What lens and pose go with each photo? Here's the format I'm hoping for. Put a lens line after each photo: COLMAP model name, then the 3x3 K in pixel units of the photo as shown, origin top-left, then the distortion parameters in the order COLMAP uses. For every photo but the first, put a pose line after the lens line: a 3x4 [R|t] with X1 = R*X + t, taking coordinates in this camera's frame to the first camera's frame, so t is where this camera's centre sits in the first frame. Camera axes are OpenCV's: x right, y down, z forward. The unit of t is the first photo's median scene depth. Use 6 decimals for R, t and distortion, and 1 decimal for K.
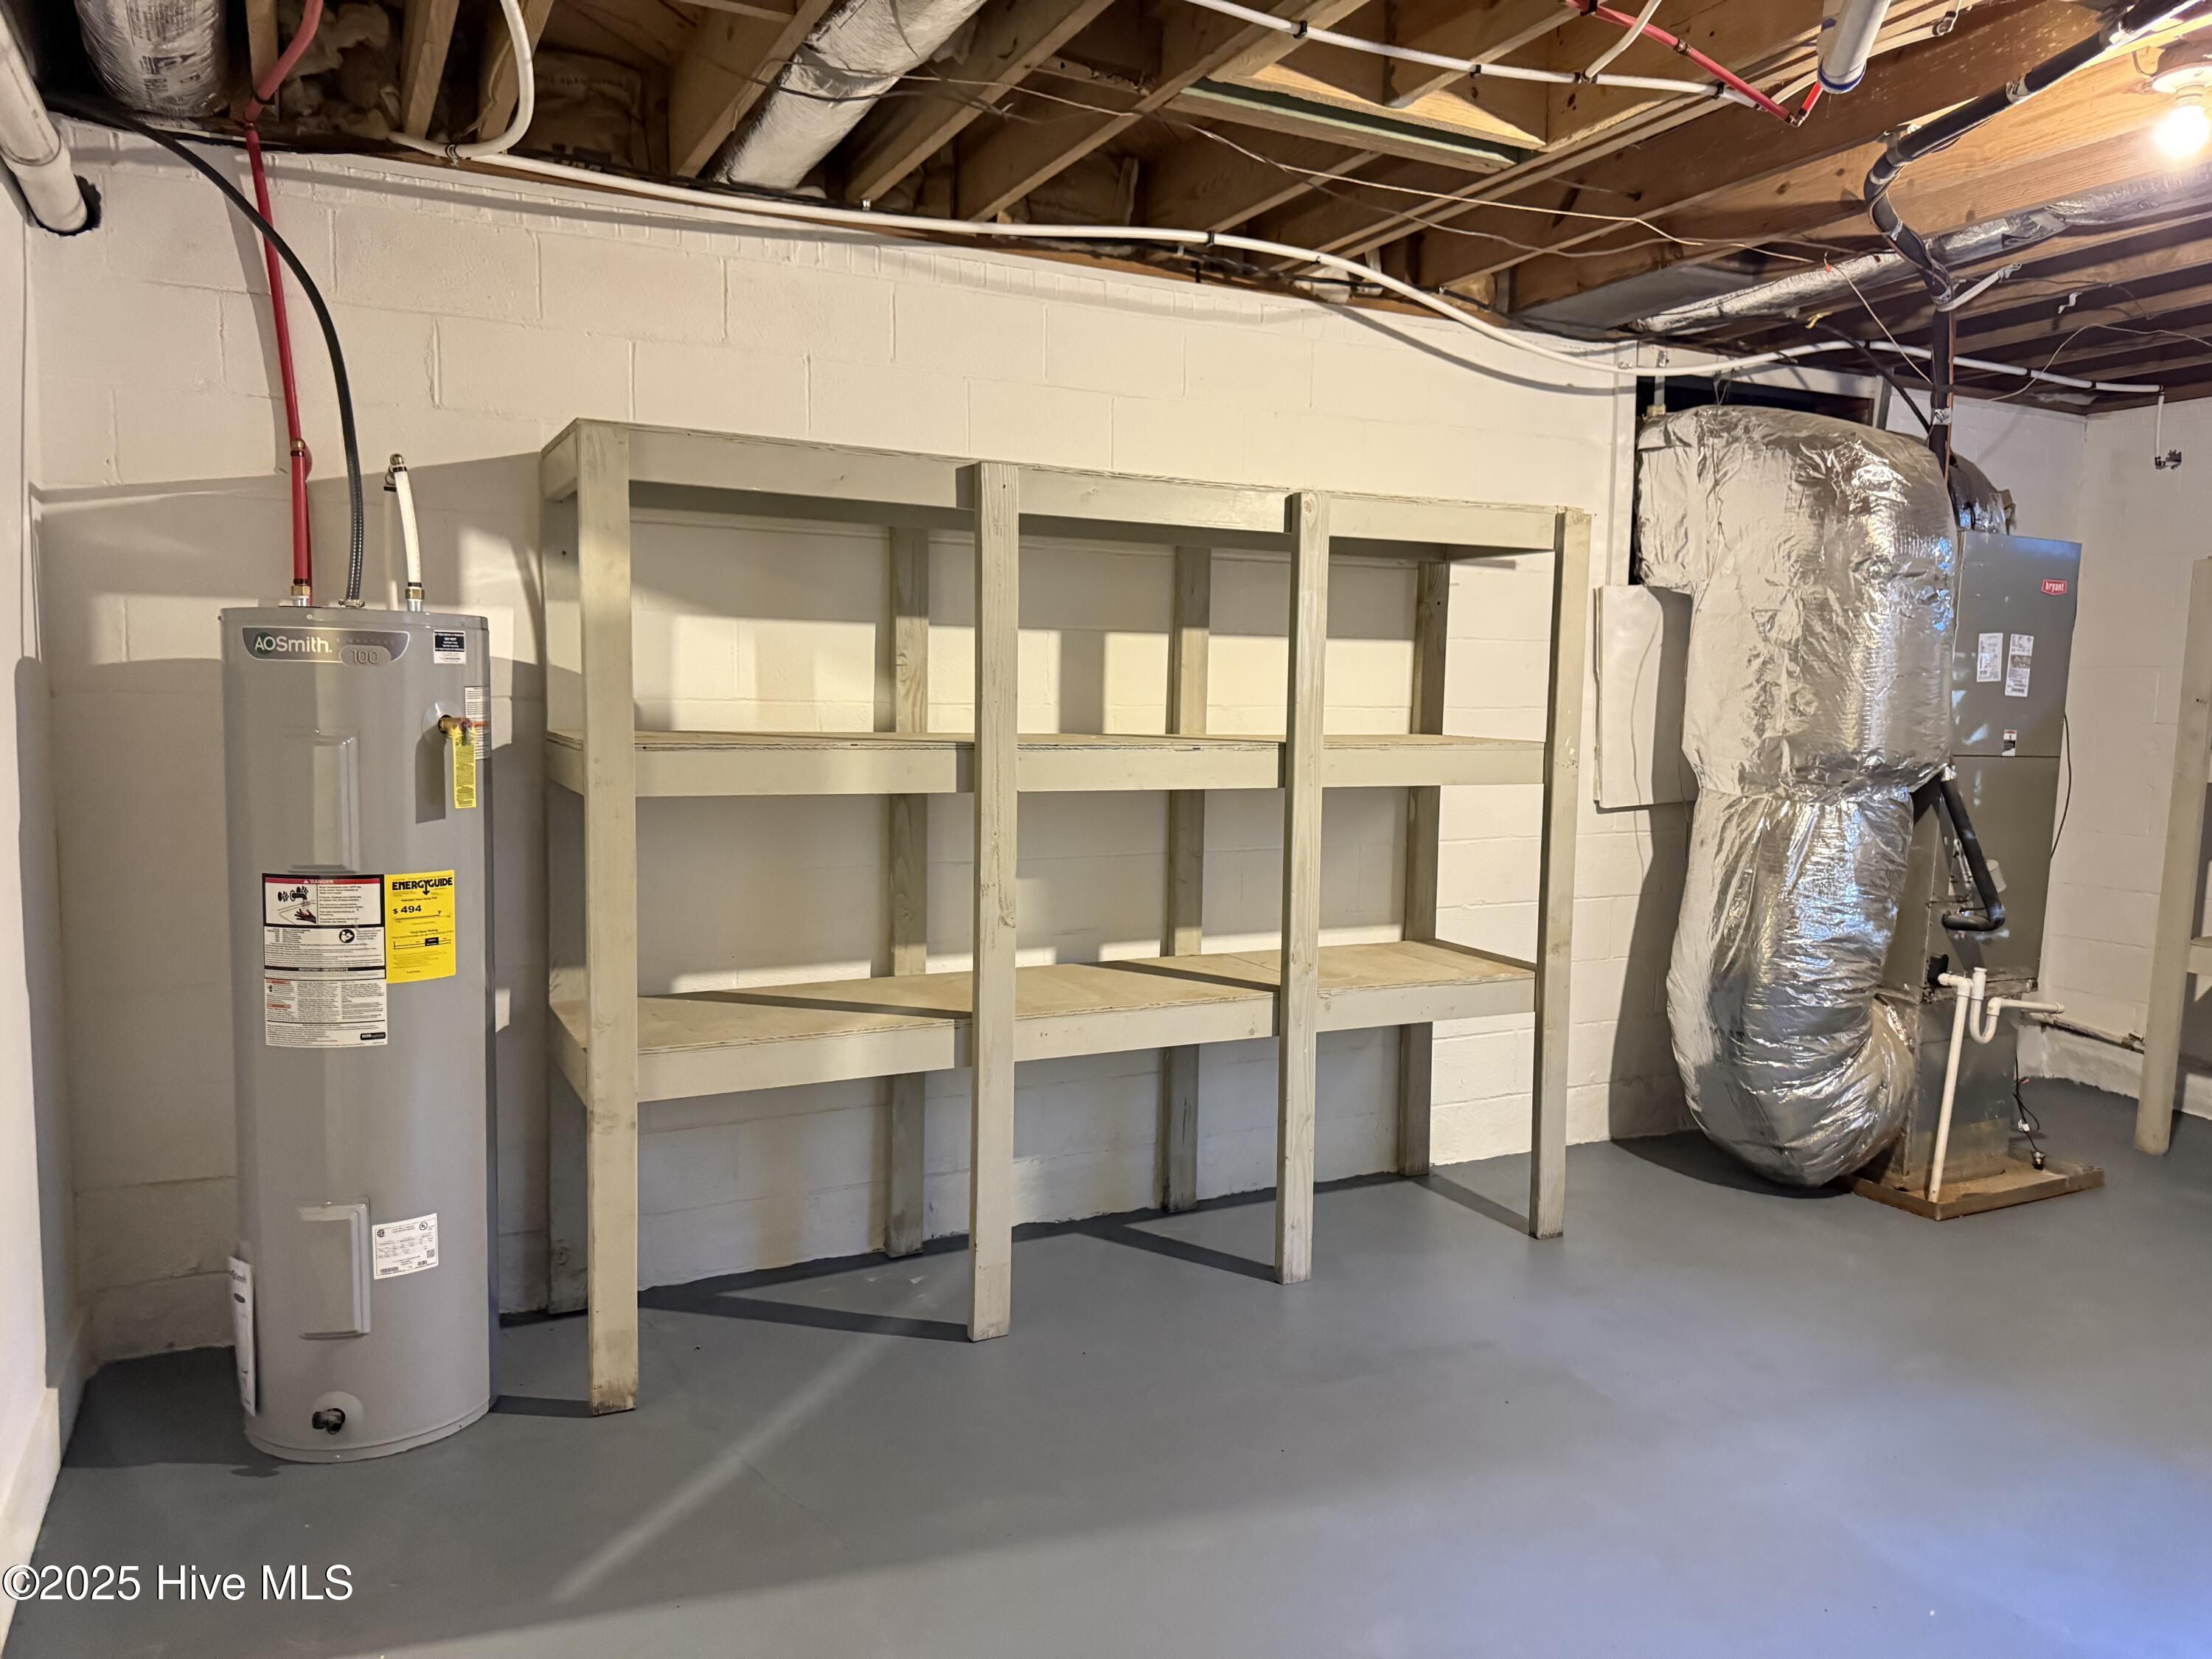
lens RADIAL K [[1545.8, 0, 1128.4], [0, 1545.8, 837.1], [0, 0, 1]] dist [0.130395, -0.238503]
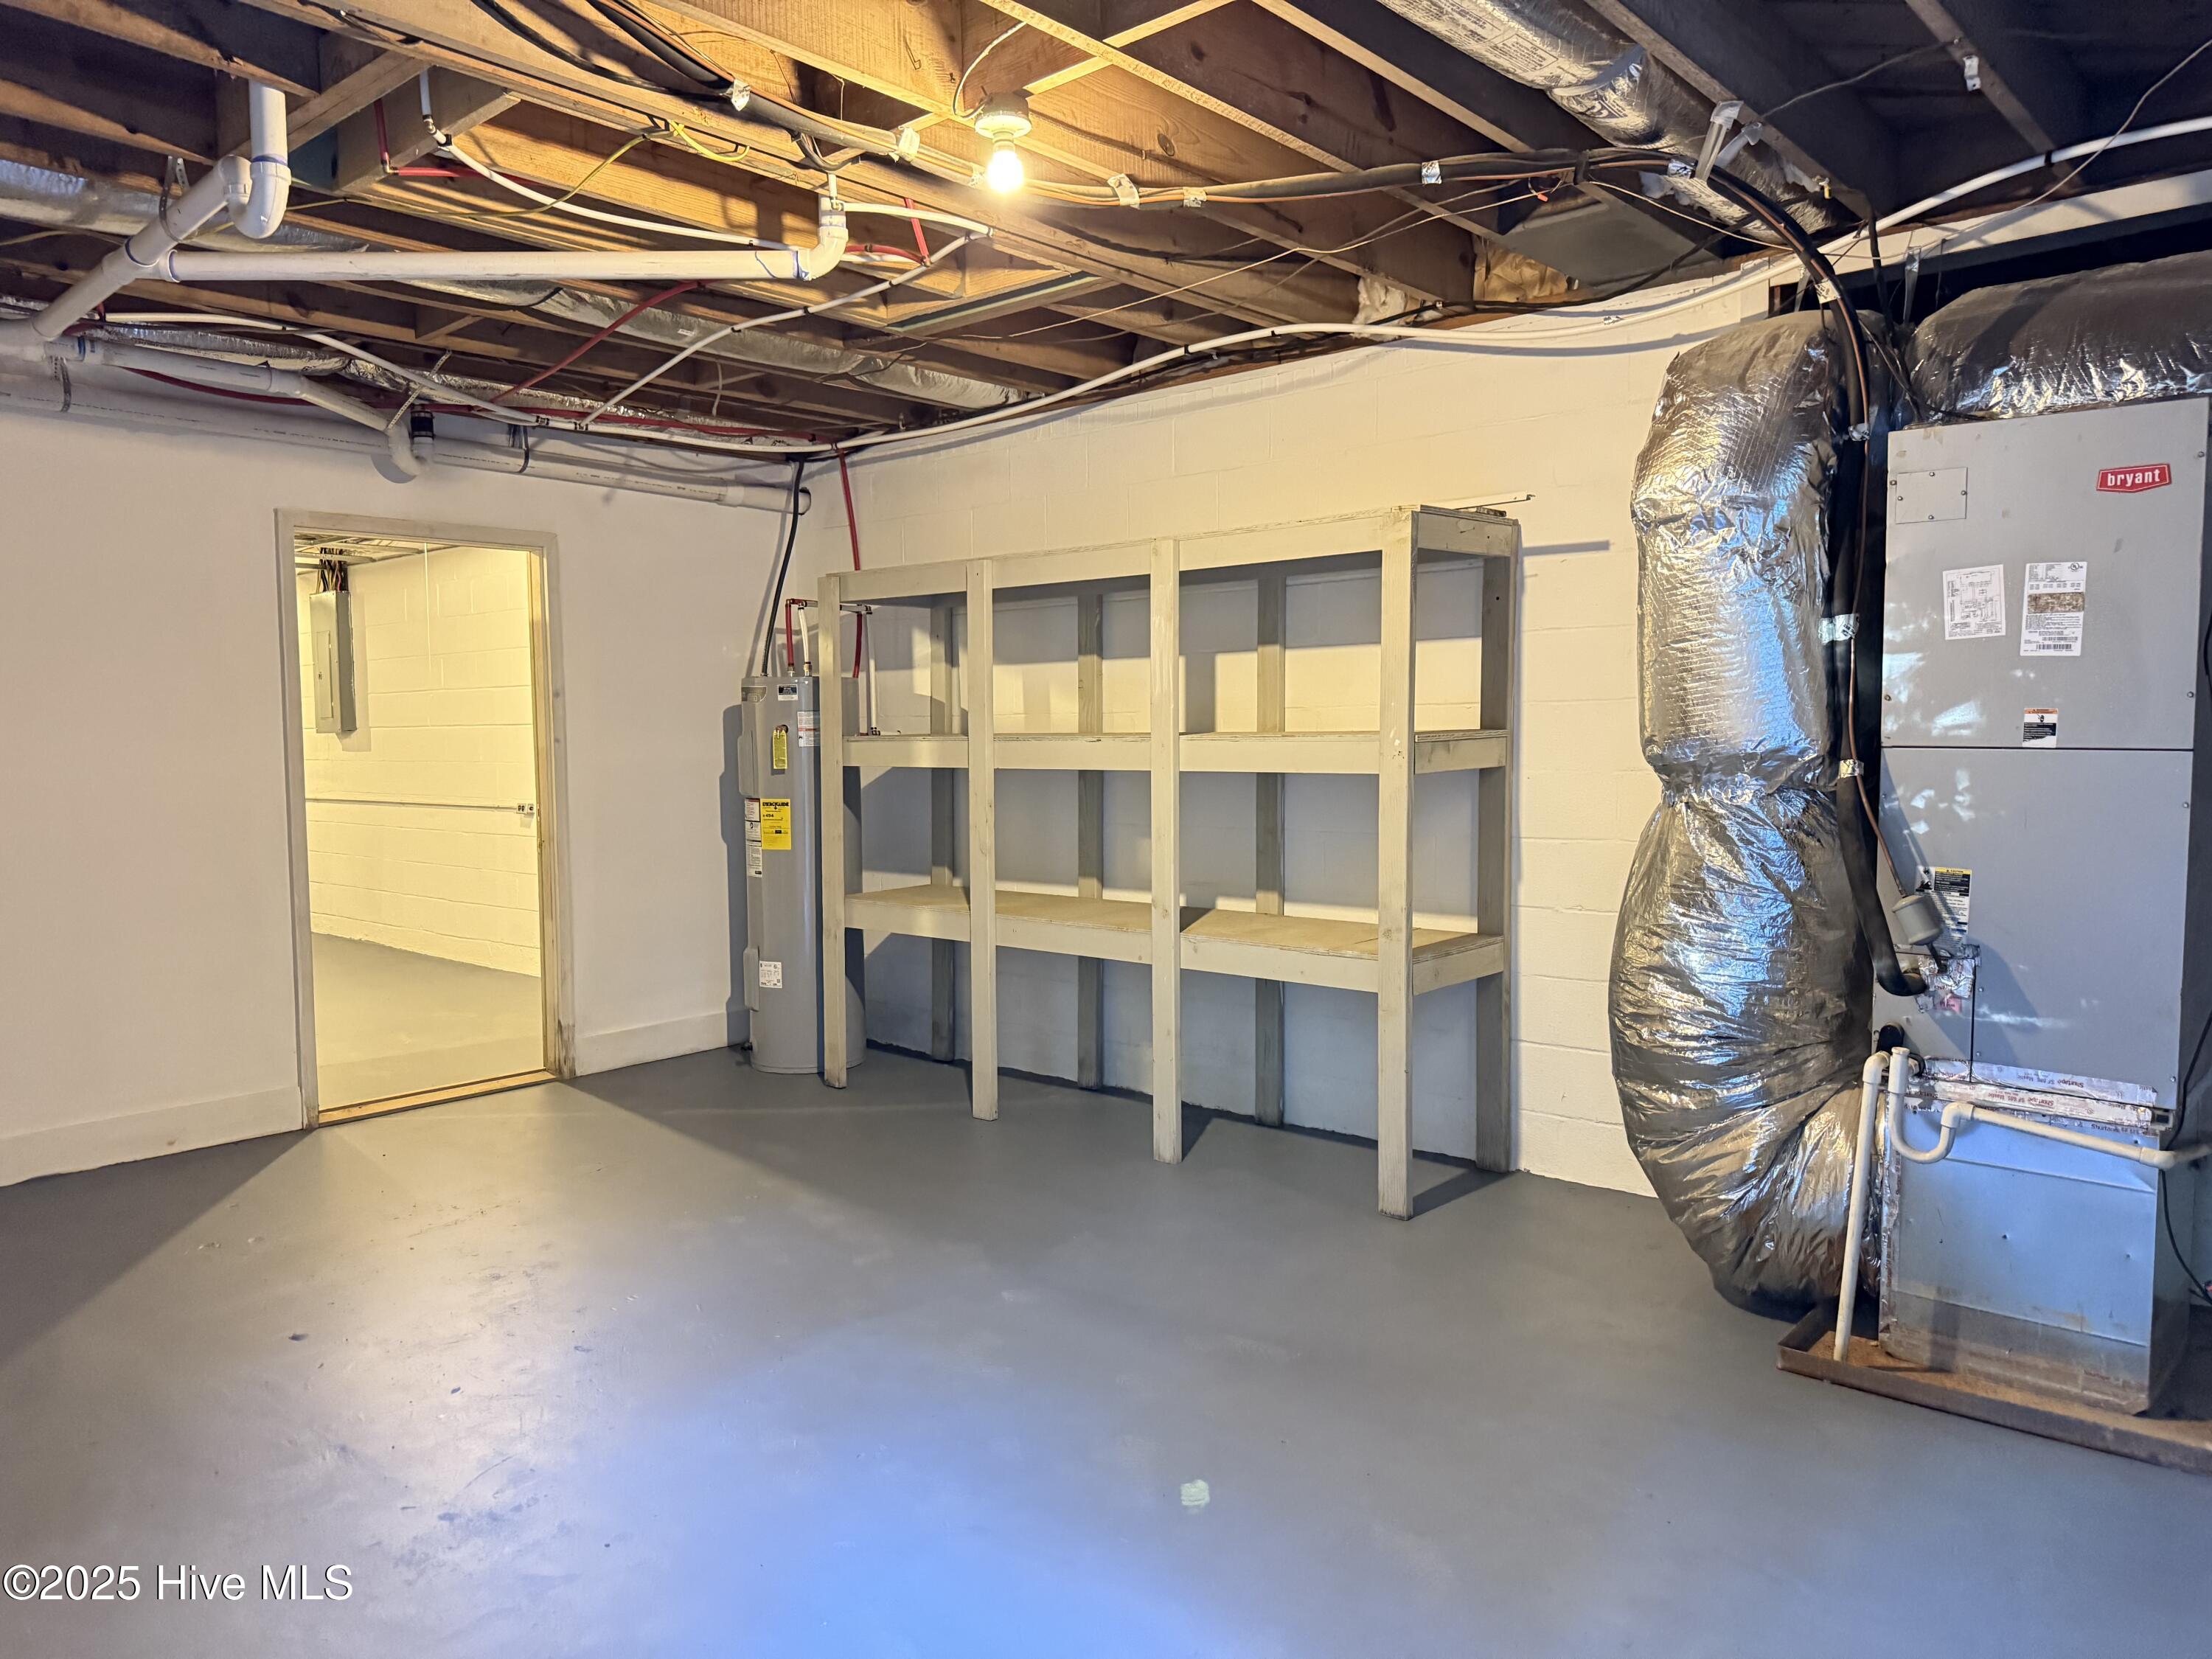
lens RADIAL K [[1545.8, 0, 1128.4], [0, 1545.8, 837.1], [0, 0, 1]] dist [0.130395, -0.238503]
pose [[0.368611, 0.047369, -0.928376, 1.139001], [-0.064930, 0.997574, 0.025119, -0.006836], [0.927313, 0.051021, 0.370792, 0.449290]]
